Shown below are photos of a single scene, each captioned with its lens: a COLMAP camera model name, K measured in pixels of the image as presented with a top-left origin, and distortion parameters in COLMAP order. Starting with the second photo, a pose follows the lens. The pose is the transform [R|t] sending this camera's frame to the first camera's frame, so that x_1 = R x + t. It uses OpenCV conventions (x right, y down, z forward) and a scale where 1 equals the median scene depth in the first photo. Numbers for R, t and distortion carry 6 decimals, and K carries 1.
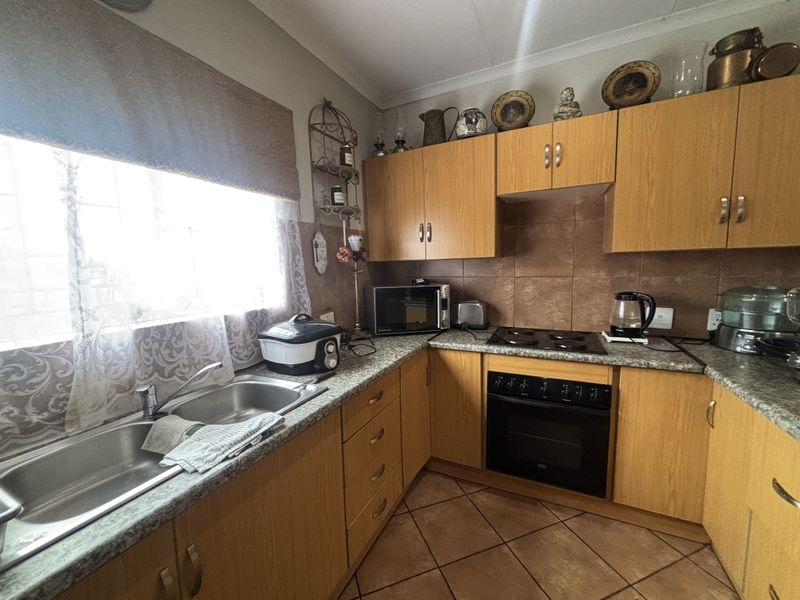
lens RADIAL K [[321.5, 0, 400.0], [0, 321.5, 300.0], [0, 0, 1]] dist [0.003037, -0.003198]
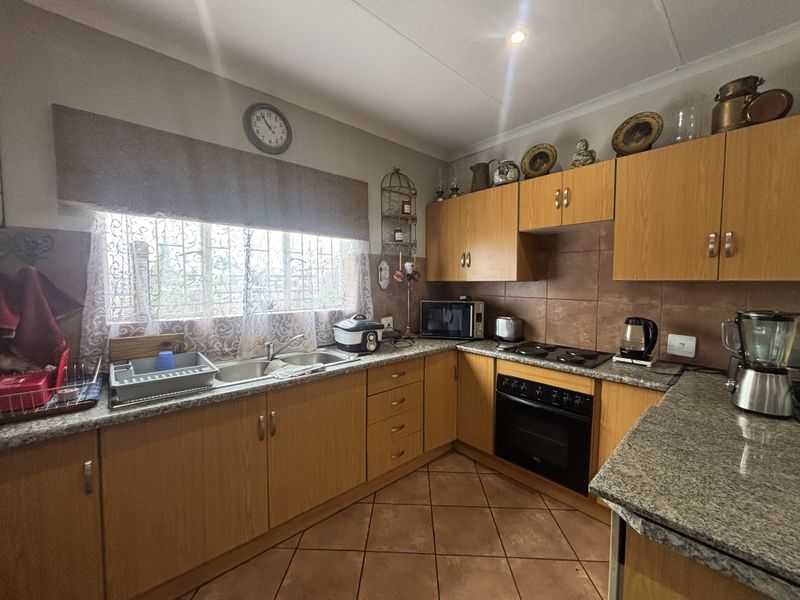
lens RADIAL K [[321.5, 0, 400.0], [0, 321.5, 300.0], [0, 0, 1]] dist [0.003037, -0.003198]
pose [[0.925760, 0.052438, -0.374458, 0.385355], [-0.070620, 0.996889, -0.034990, 0.011636], [0.371458, 0.058837, 0.926584, -0.310778]]
